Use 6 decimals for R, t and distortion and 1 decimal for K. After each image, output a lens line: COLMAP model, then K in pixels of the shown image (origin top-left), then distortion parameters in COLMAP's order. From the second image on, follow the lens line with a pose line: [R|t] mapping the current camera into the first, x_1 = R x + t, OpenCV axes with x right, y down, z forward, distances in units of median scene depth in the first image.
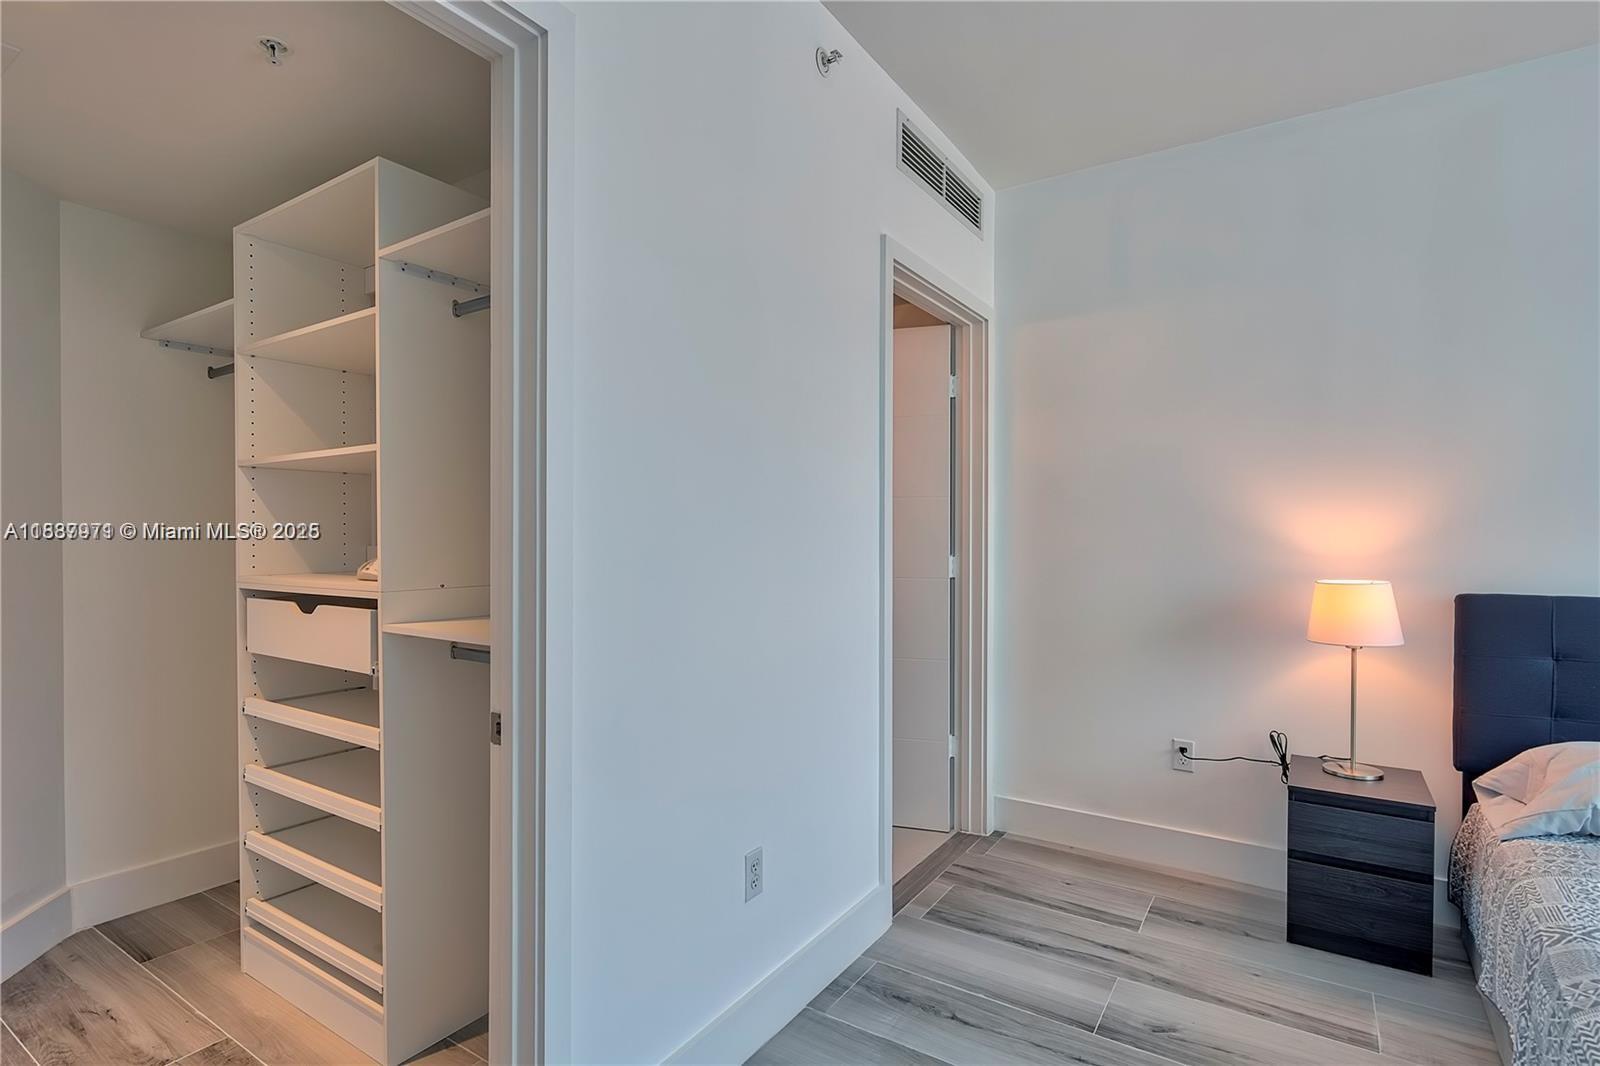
lens RADIAL K [[788.9, 0, 802.6], [0, 788.9, 537.2], [0, 0, 1]] dist [0.000723, -0.001022]
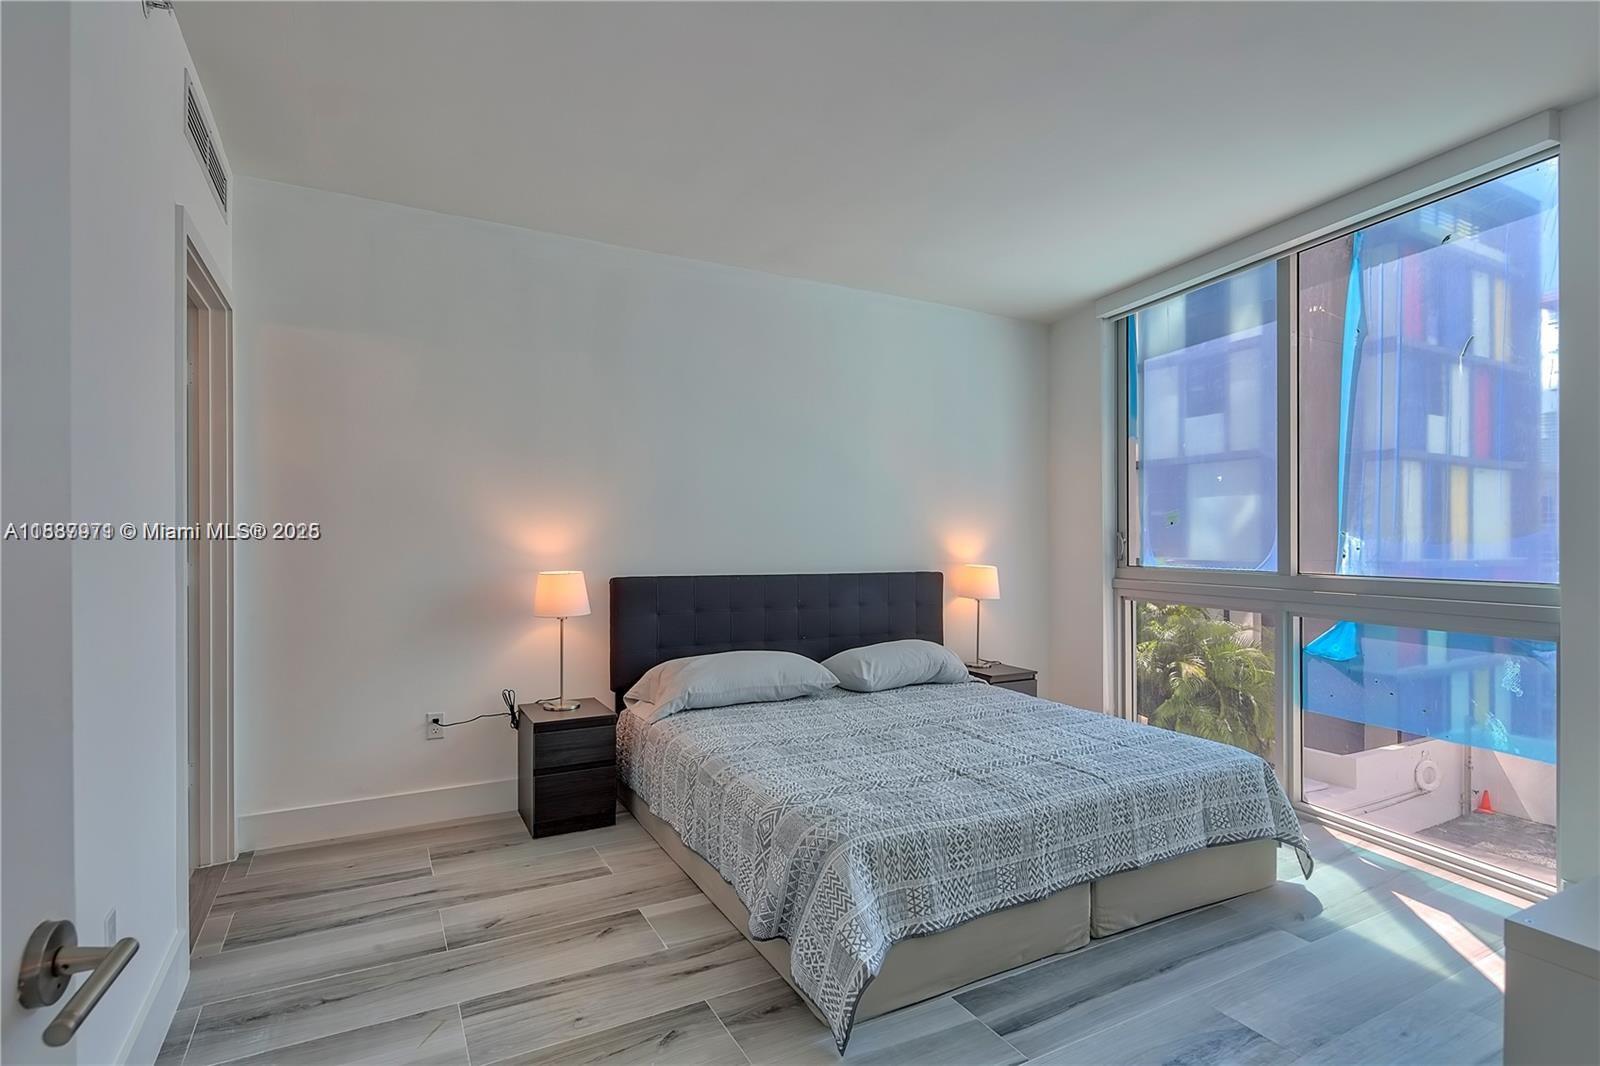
lens RADIAL K [[781.6, 0, 784.4], [0, 781.6, 526.7], [0, 0, 1]] dist [0.003130, -0.001088]
pose [[0.488438, 0.009462, 0.872547, -0.339884], [0.005584, 0.999887, -0.013968, -0.001957], [-0.872581, 0.011694, 0.488330, -0.036655]]
